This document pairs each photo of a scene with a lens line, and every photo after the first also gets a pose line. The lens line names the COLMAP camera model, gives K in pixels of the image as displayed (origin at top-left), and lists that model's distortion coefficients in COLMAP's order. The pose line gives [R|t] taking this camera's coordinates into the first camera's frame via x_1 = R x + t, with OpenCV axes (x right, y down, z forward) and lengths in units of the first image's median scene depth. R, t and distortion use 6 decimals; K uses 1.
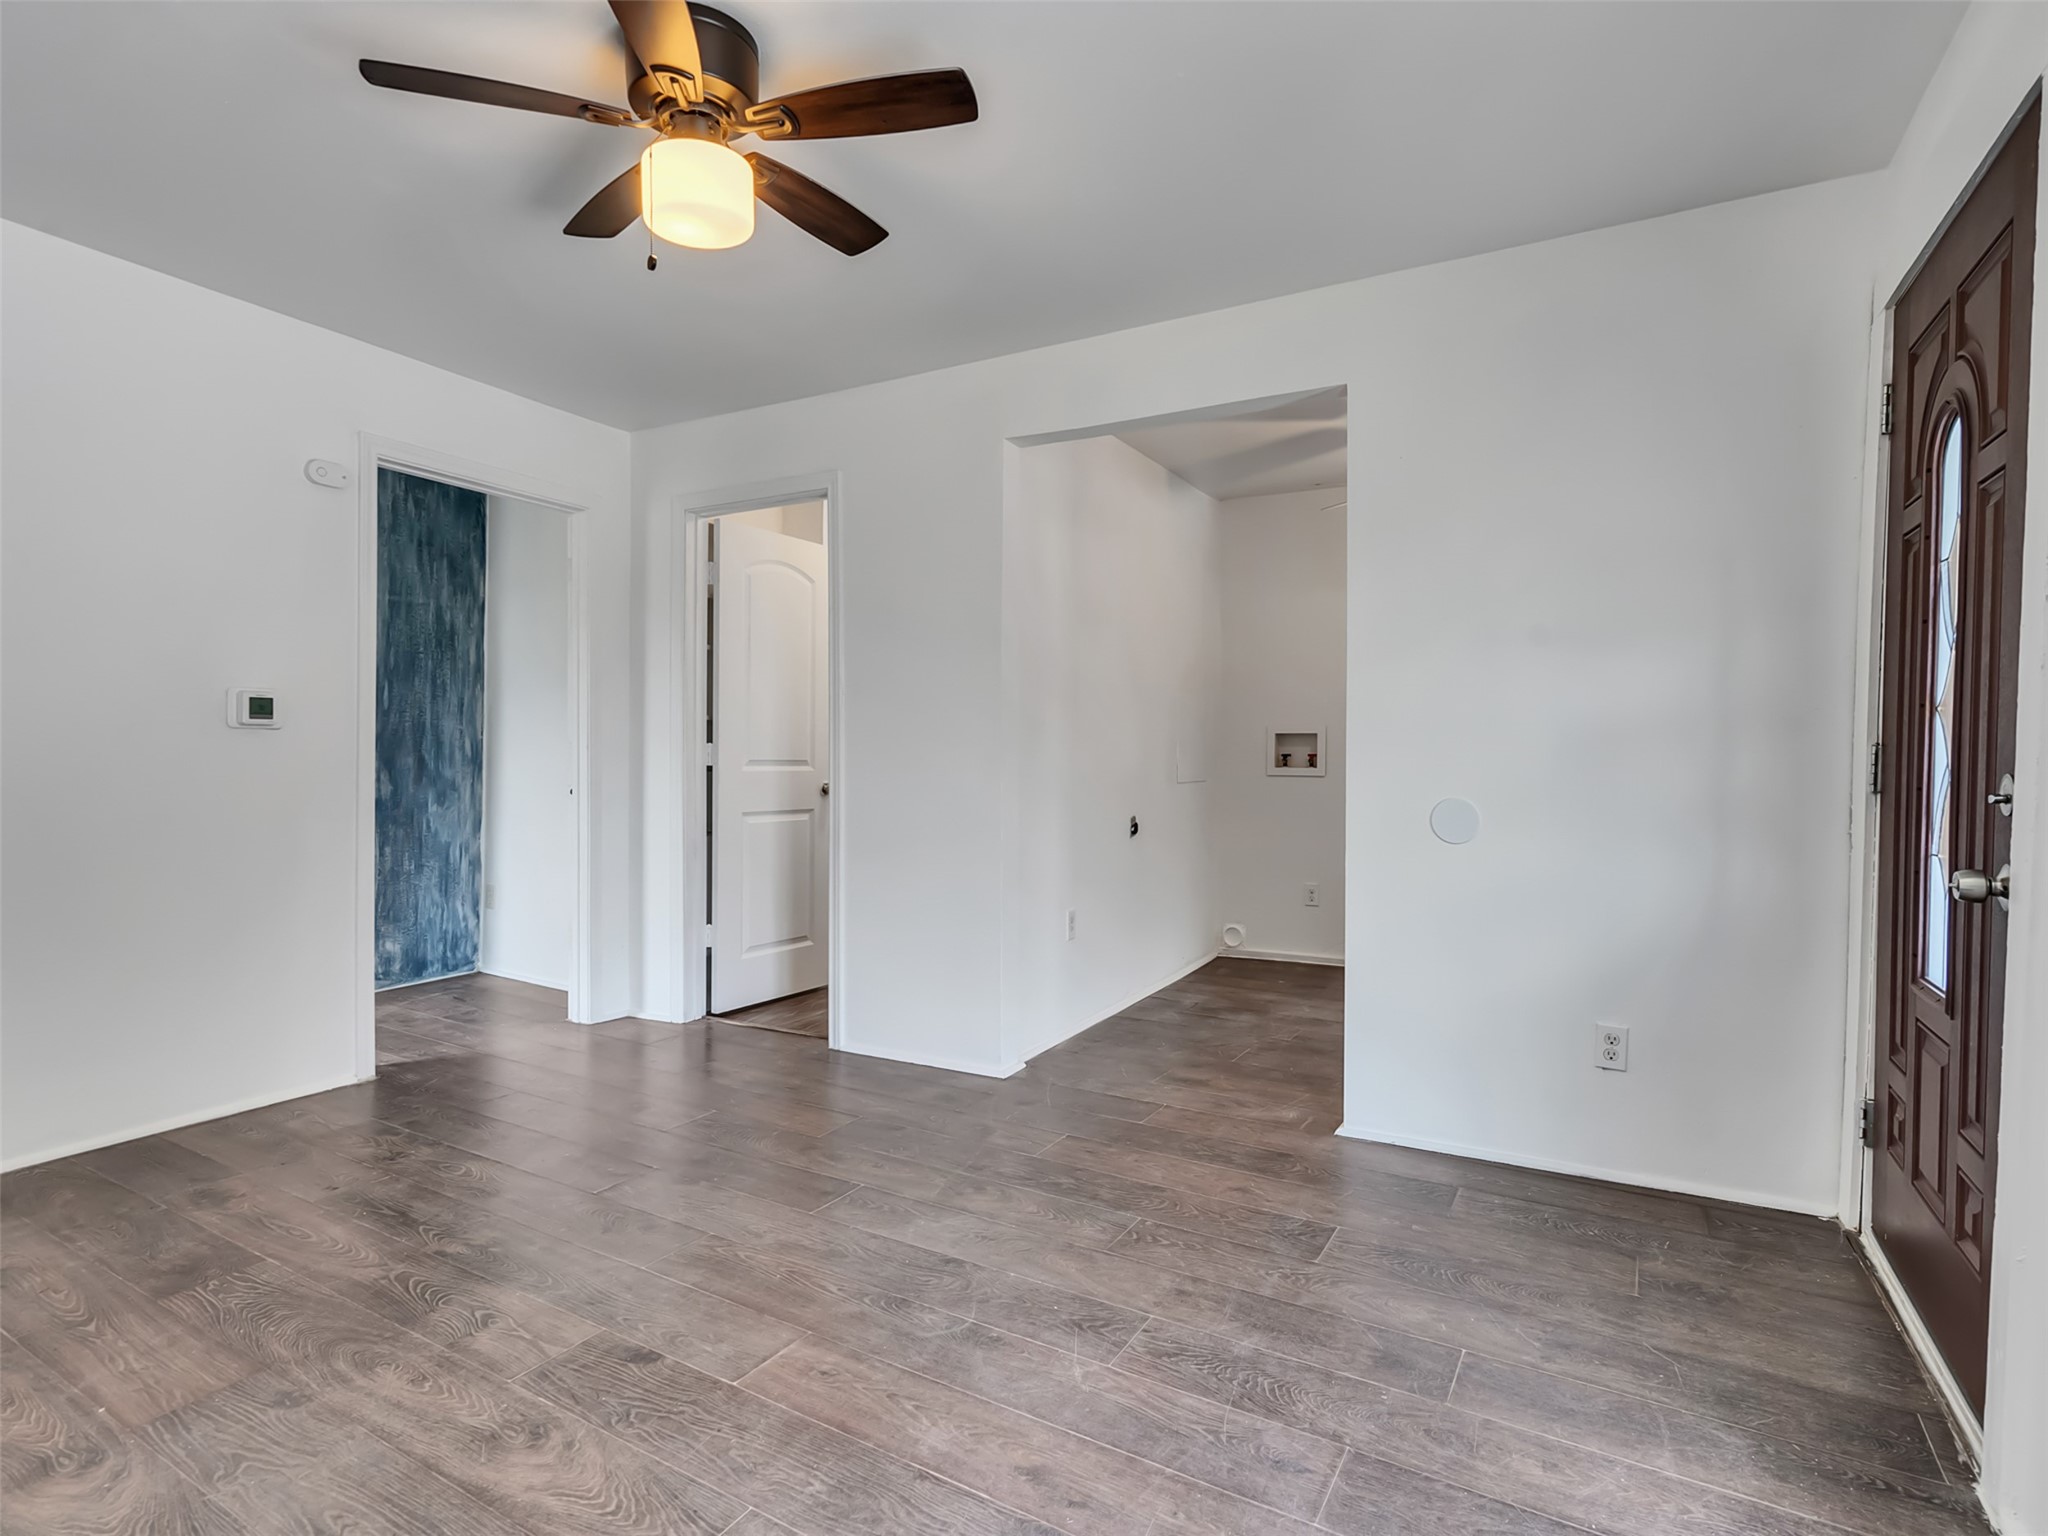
lens RADIAL K [[1048.5, 0, 1010.1], [0, 1048.5, 764.7], [0, 0, 1]] dist [-0.007749, 0.005136]
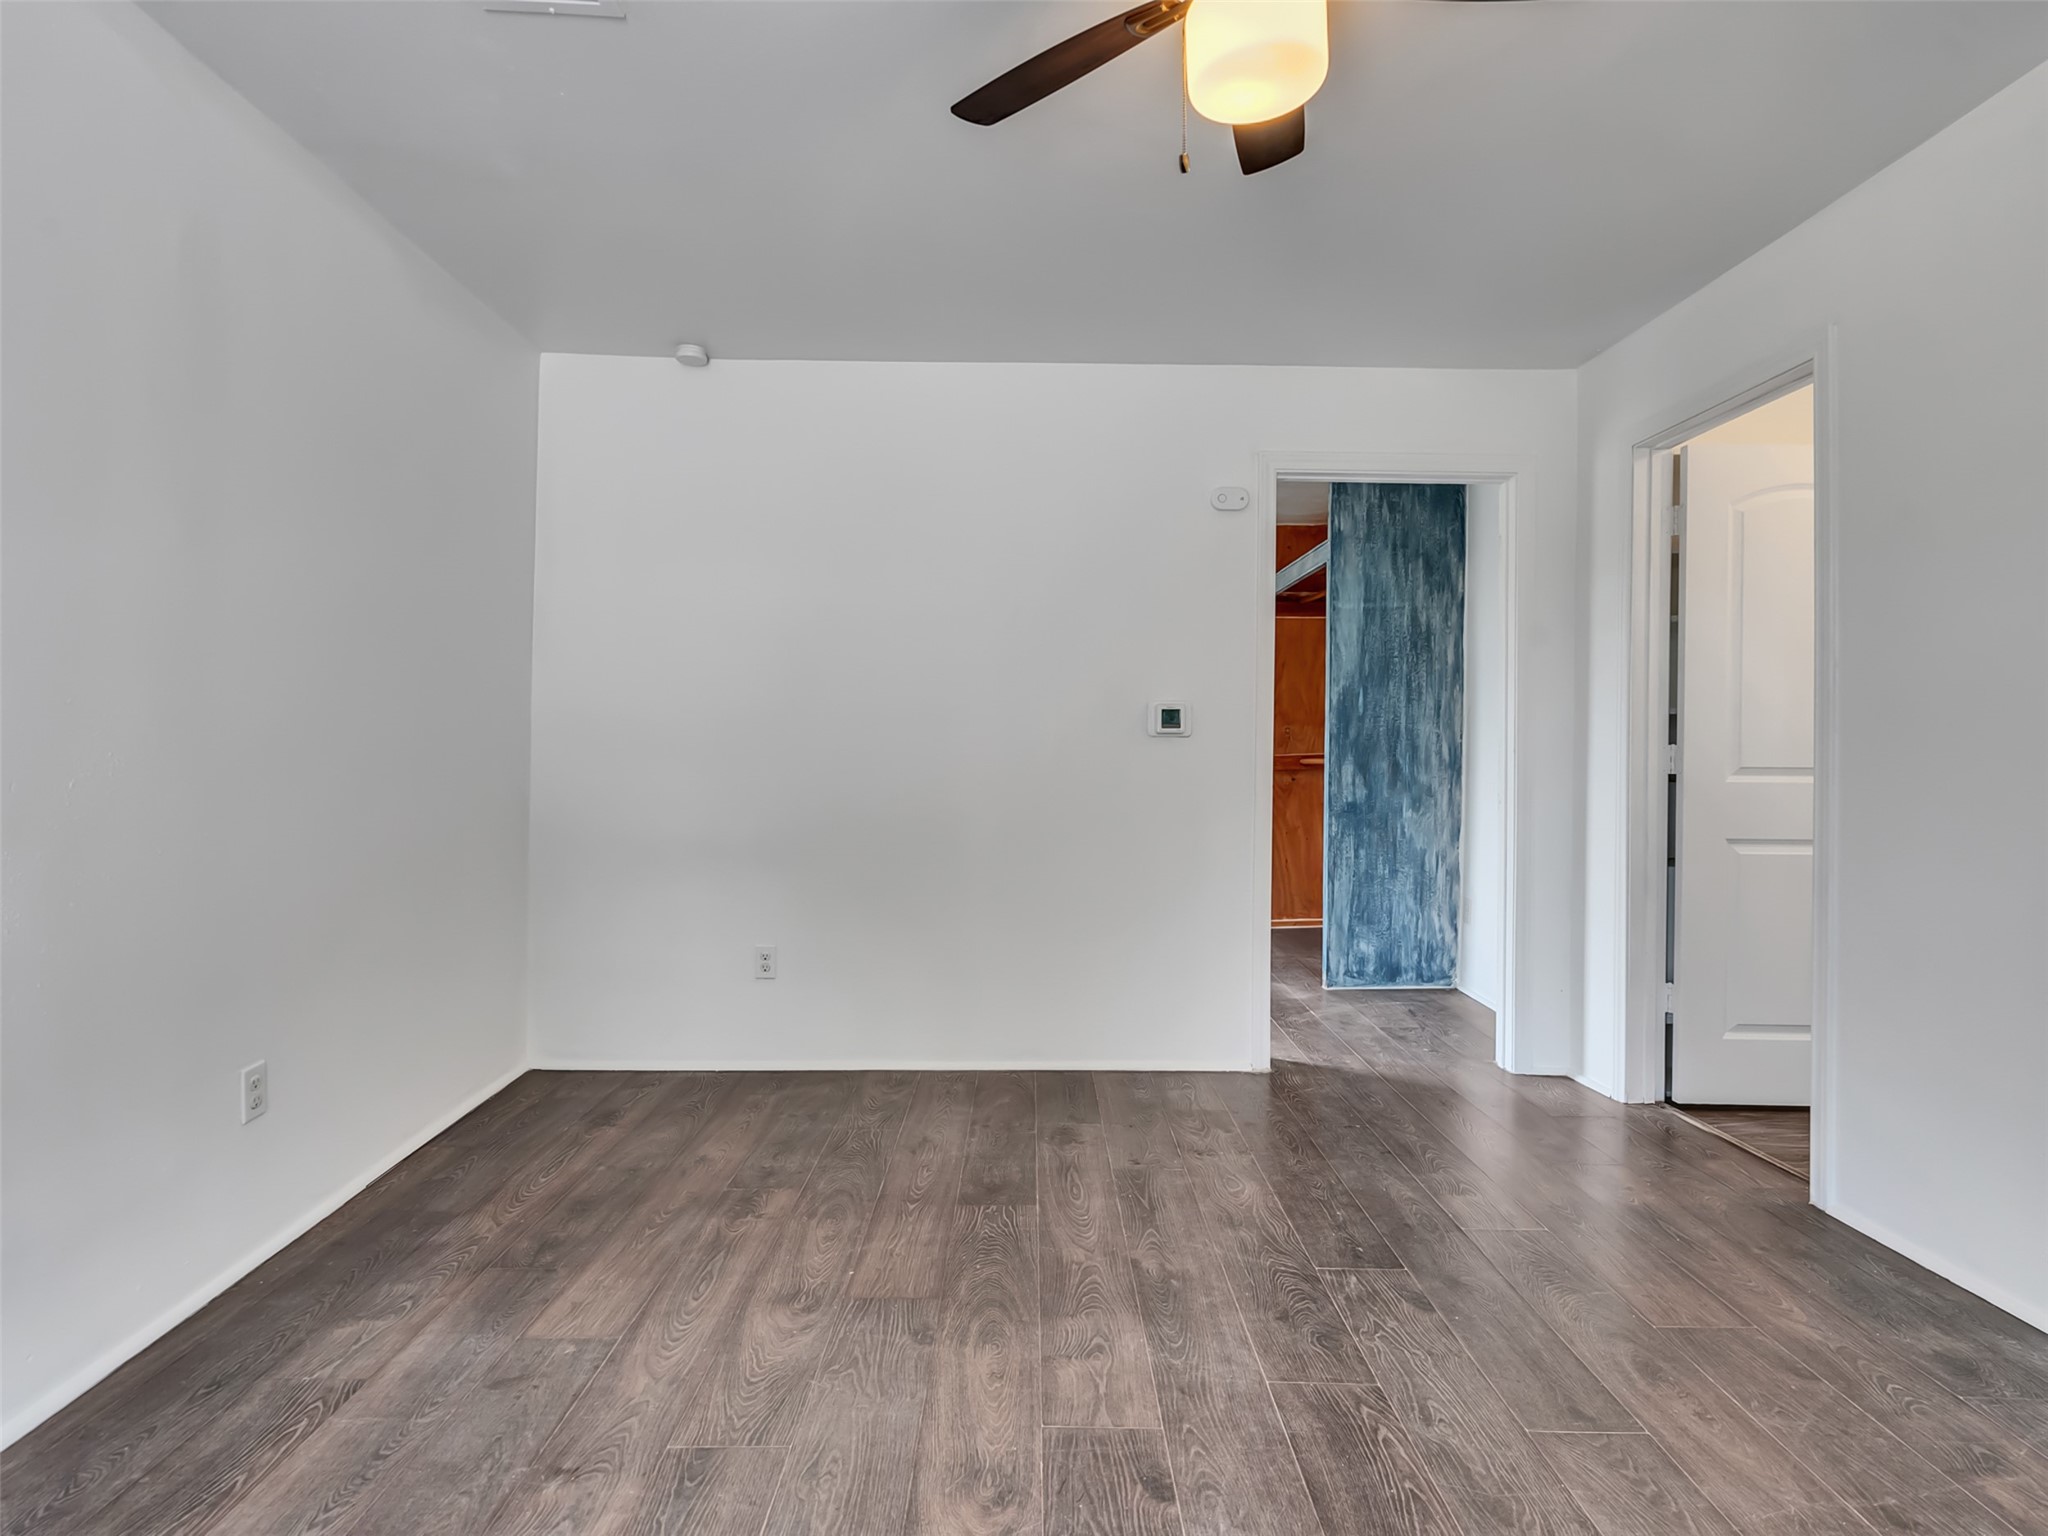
lens RADIAL K [[1048.5, 0, 1010.1], [0, 1048.5, 764.7], [0, 0, 1]] dist [-0.007749, 0.005136]
pose [[0.496552, 0.004692, -0.867994, 0.136527], [-0.007581, 0.999971, 0.001069, -0.003167], [0.867974, 0.006050, 0.496573, 0.213136]]
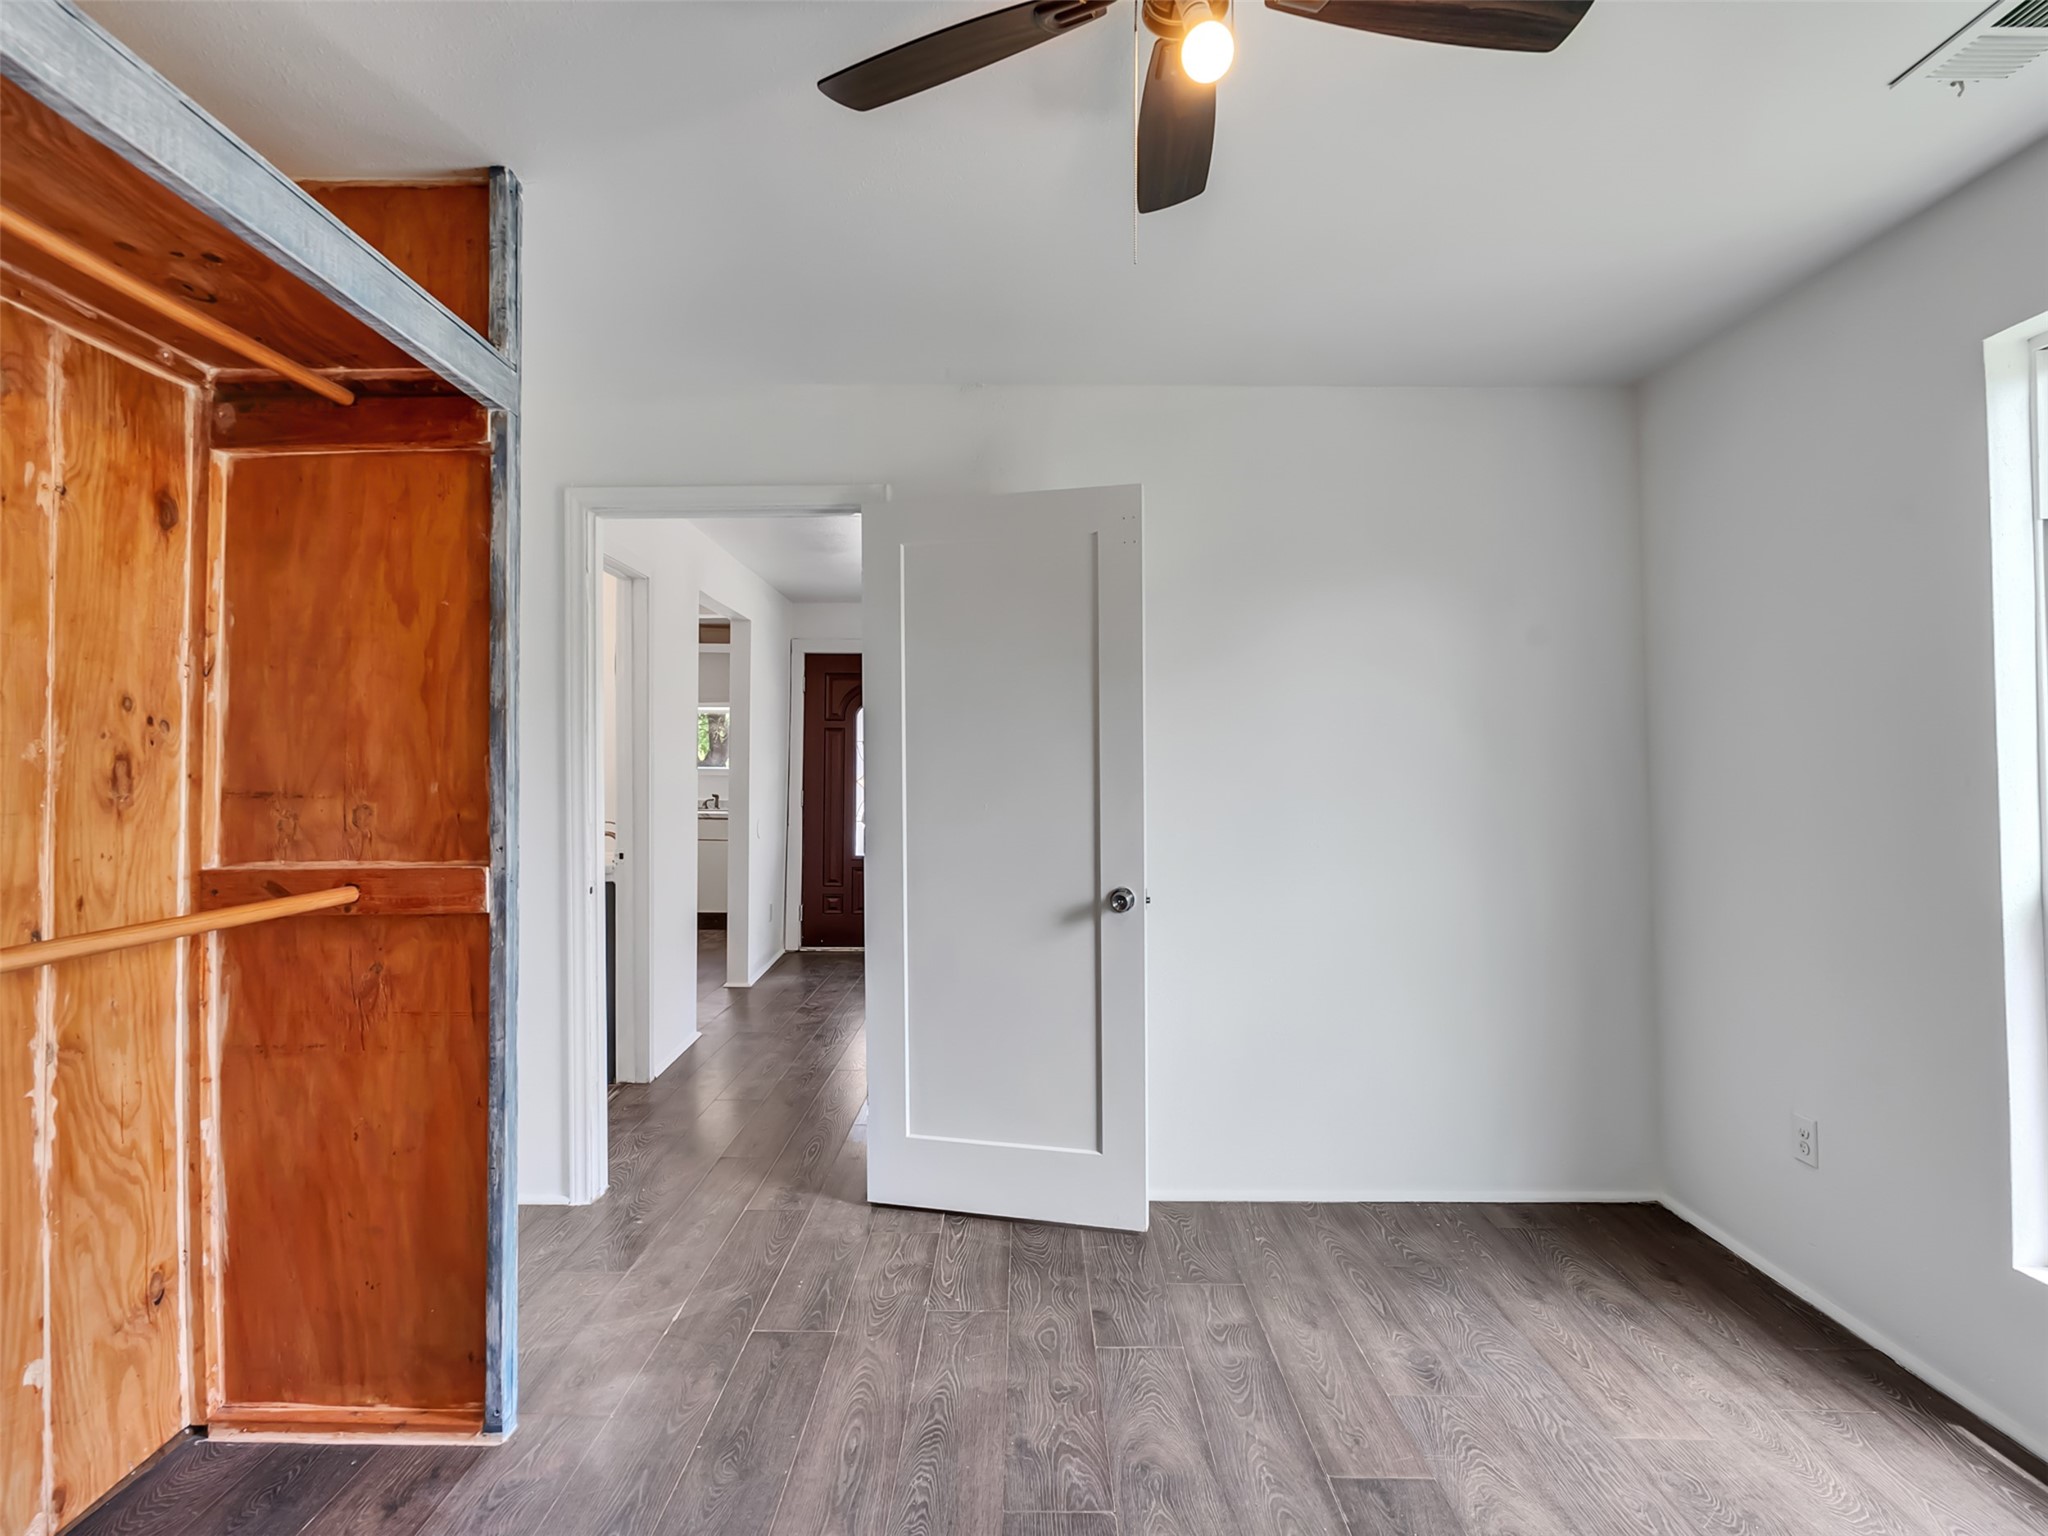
lens RADIAL K [[1048.7, 0, 1006.8], [0, 1048.7, 765.1], [0, 0, 1]] dist [-0.001116, 0.000372]
pose [[-0.495099, -0.006790, 0.868810, -1.214598], [0.004148, 0.999940, 0.010178, -0.068890], [-0.868827, 0.008643, -0.495041, 1.120324]]
